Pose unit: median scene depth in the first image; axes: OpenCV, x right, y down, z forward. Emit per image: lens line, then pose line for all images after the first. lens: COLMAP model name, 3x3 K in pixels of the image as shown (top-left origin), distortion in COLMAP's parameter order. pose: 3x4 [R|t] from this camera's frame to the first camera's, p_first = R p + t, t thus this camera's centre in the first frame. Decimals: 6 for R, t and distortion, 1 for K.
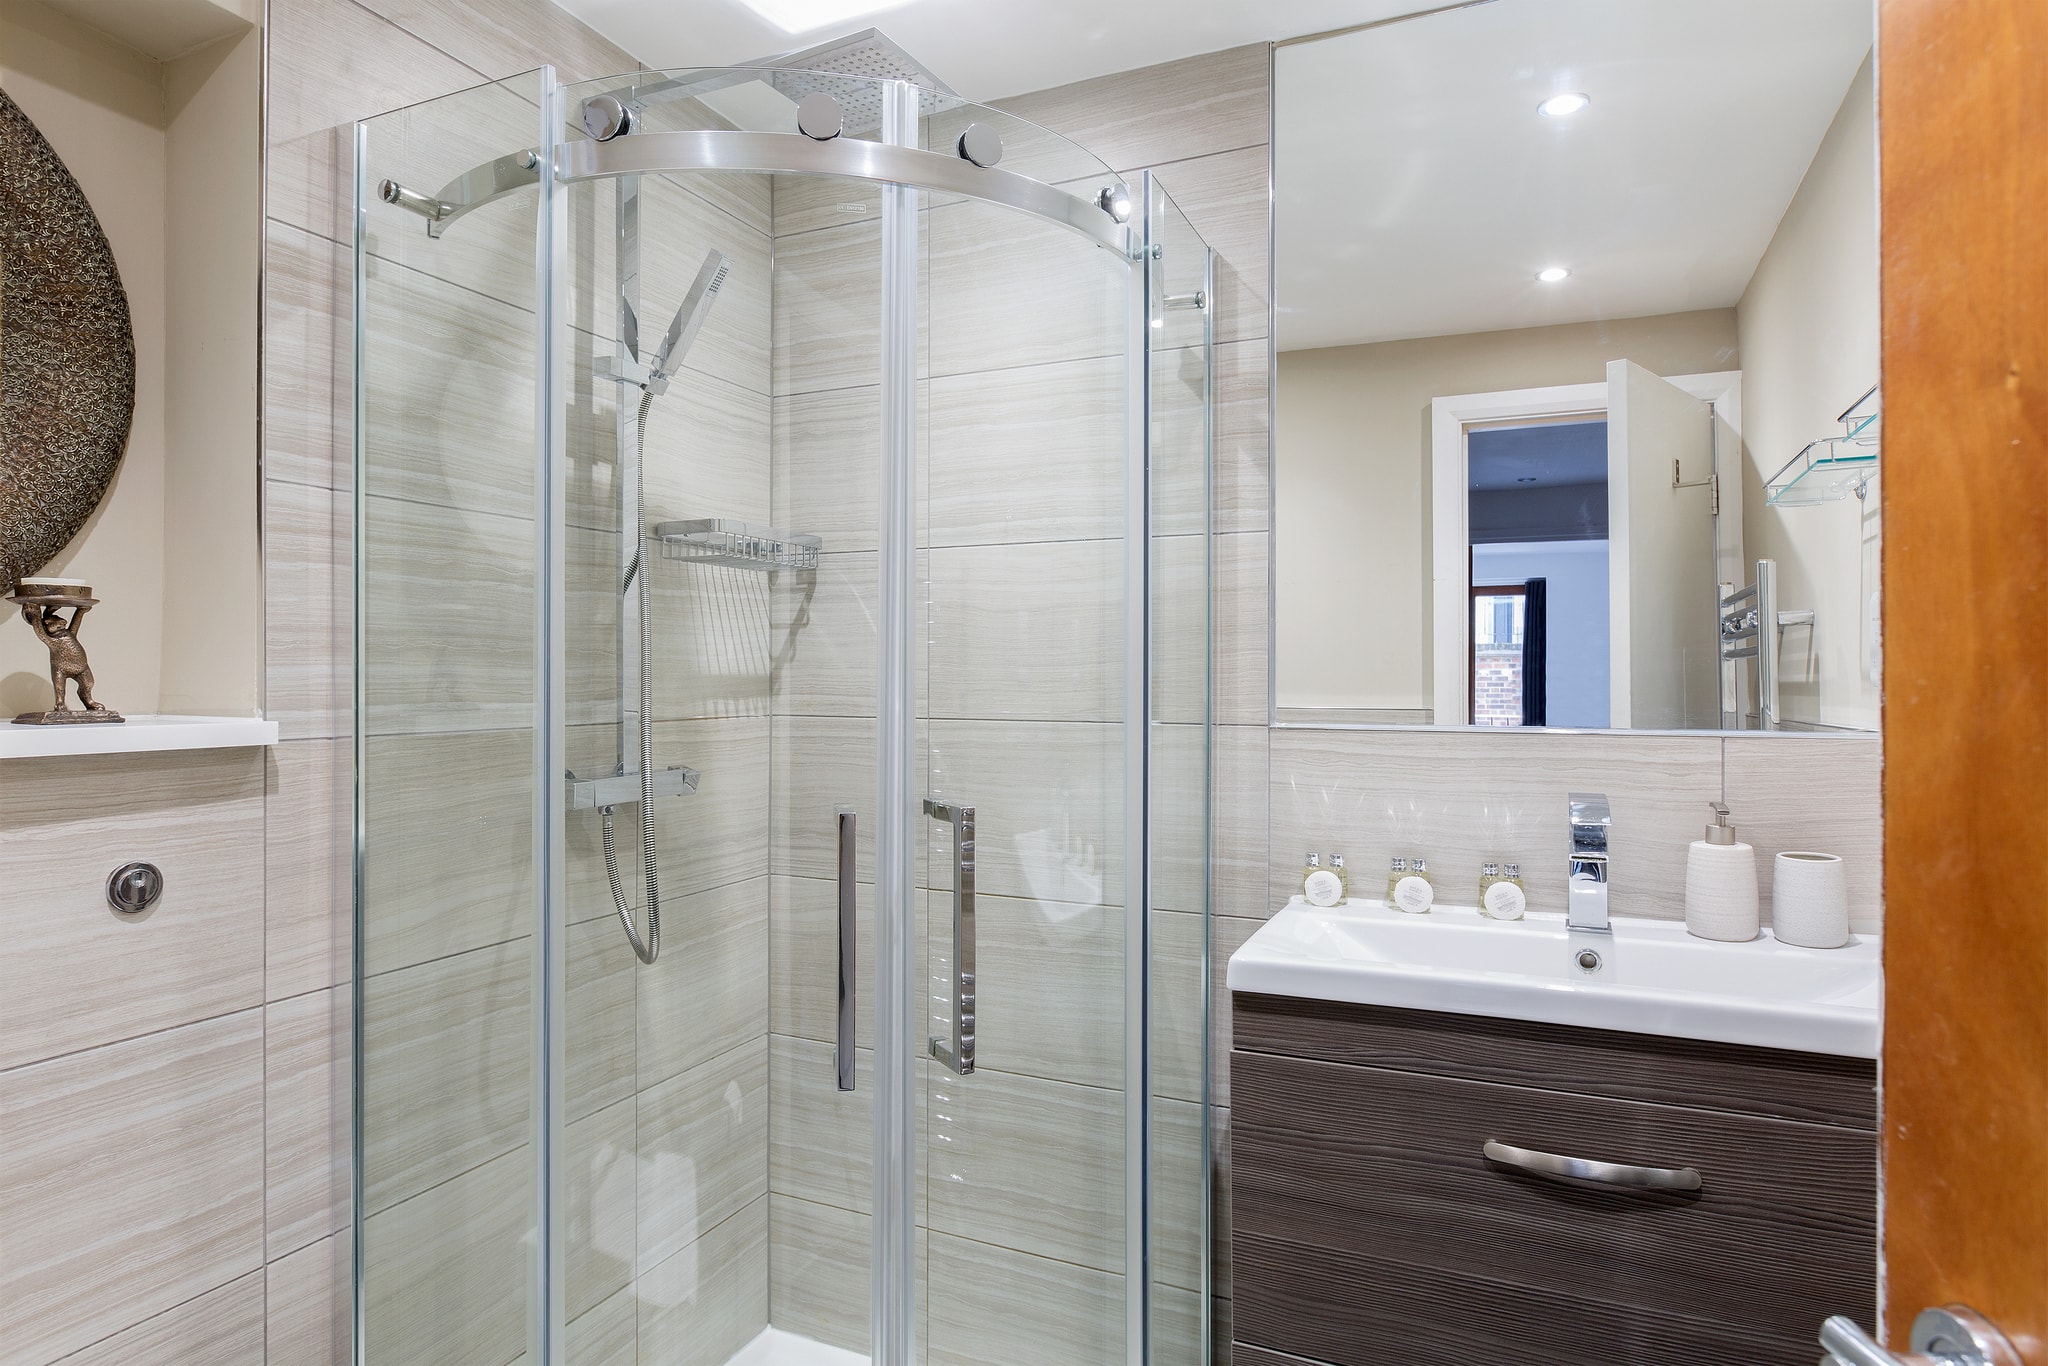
lens RADIAL K [[1177.5, 0, 1024.2], [0, 1177.5, 679.6], [0, 0, 1]] dist [-0.000723, -0.003947]
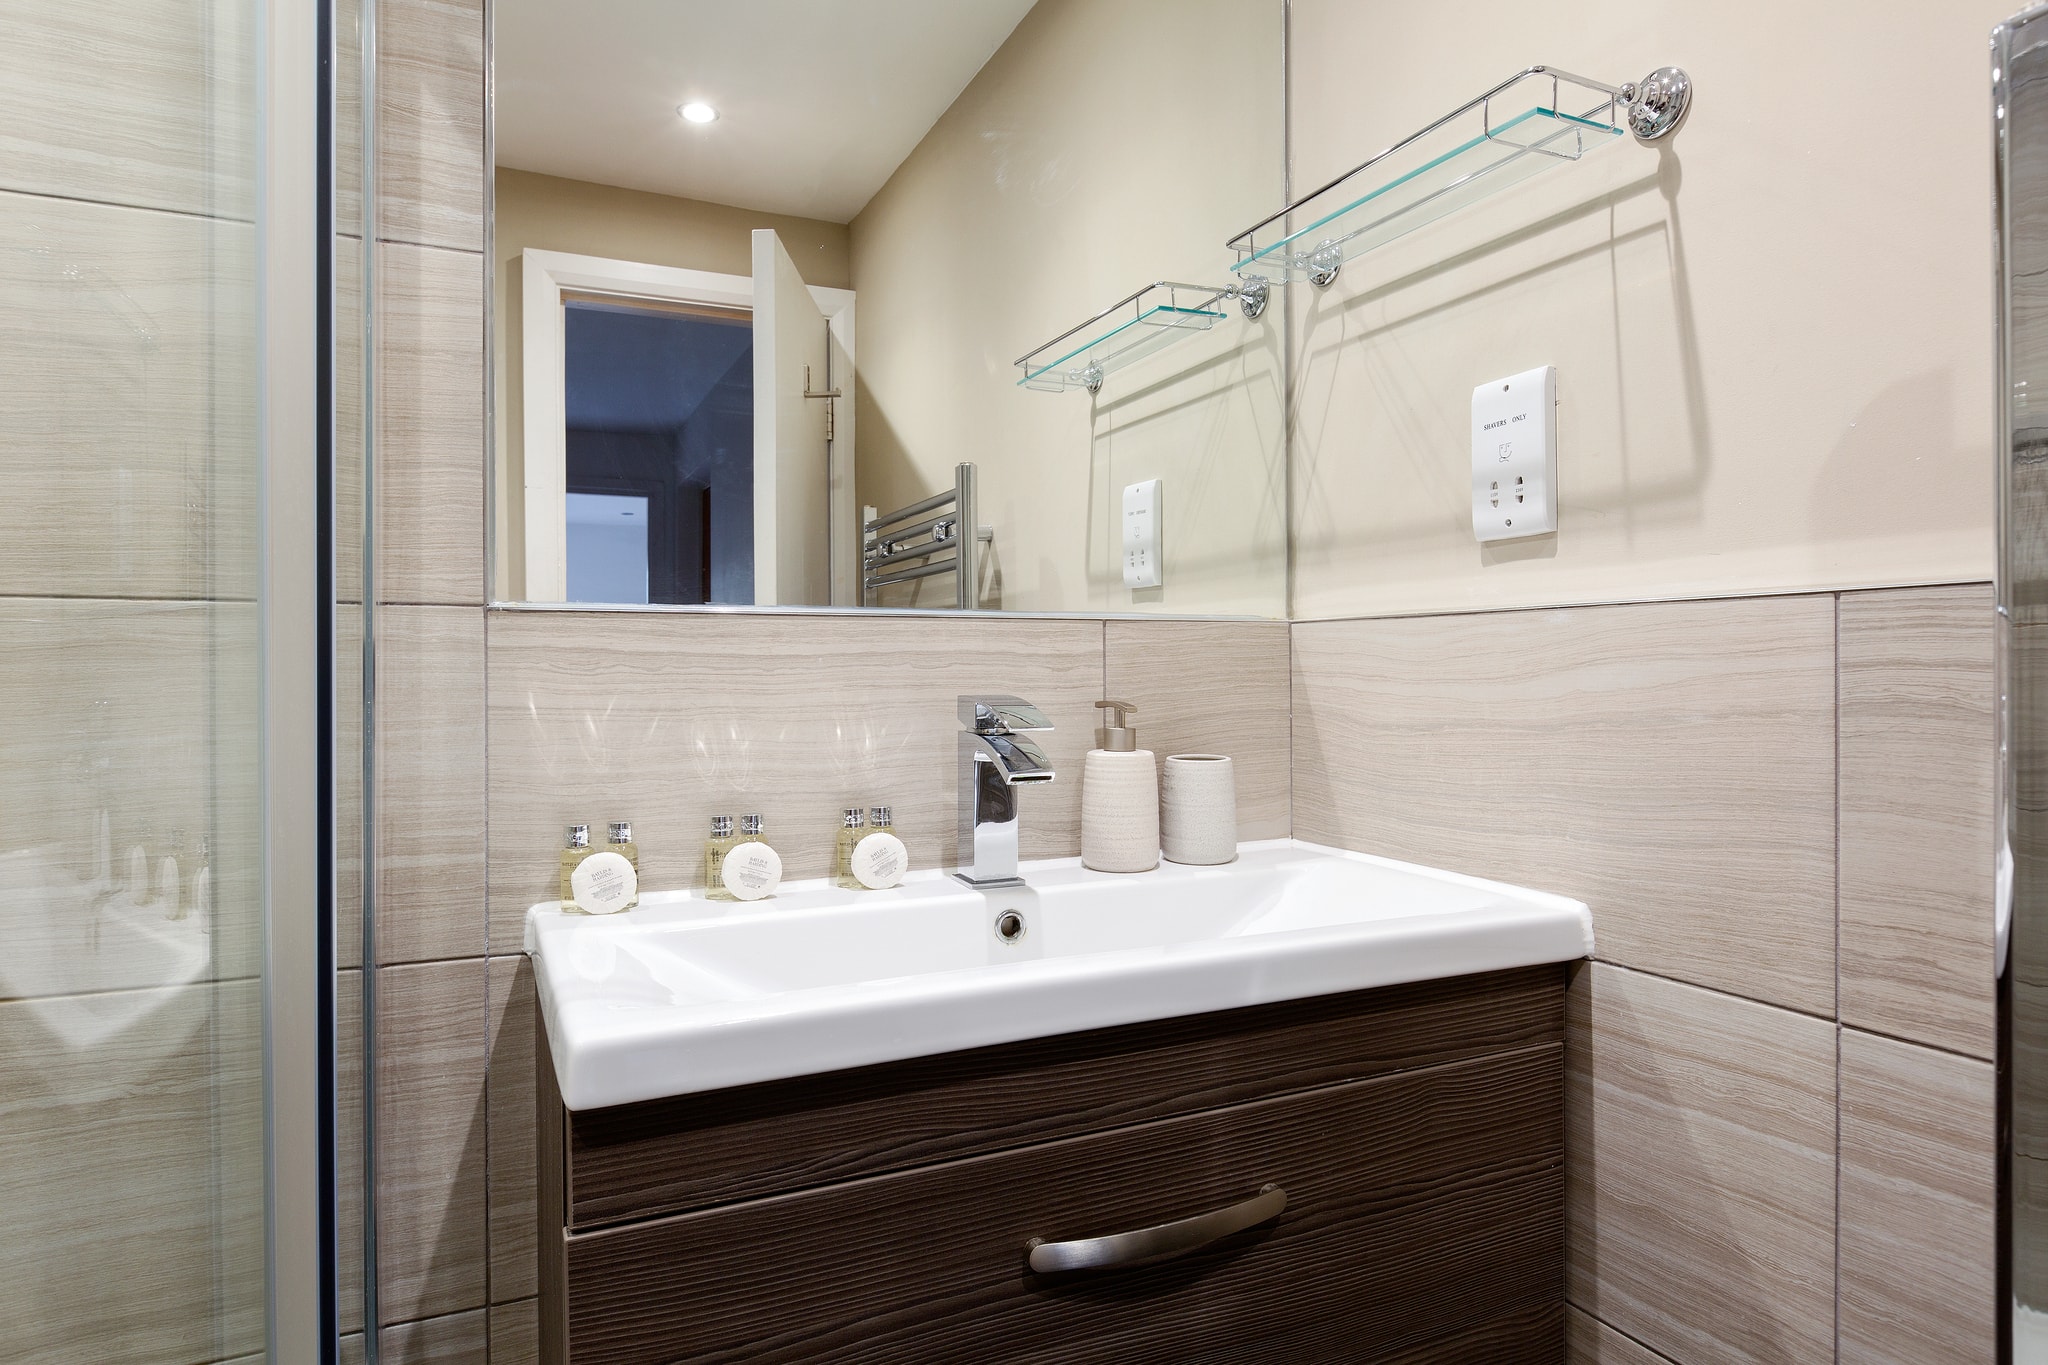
lens RADIAL K [[1193.2, 0, 1027.0], [0, 1193.2, 674.9], [0, 0, 1]] dist [-0.008497, 0.001402]
pose [[0.655968, -0.008752, 0.754738, -0.051796], [0.008168, 0.999957, 0.004497, 0.076186], [-0.754745, 0.003215, 0.656011, 0.469819]]
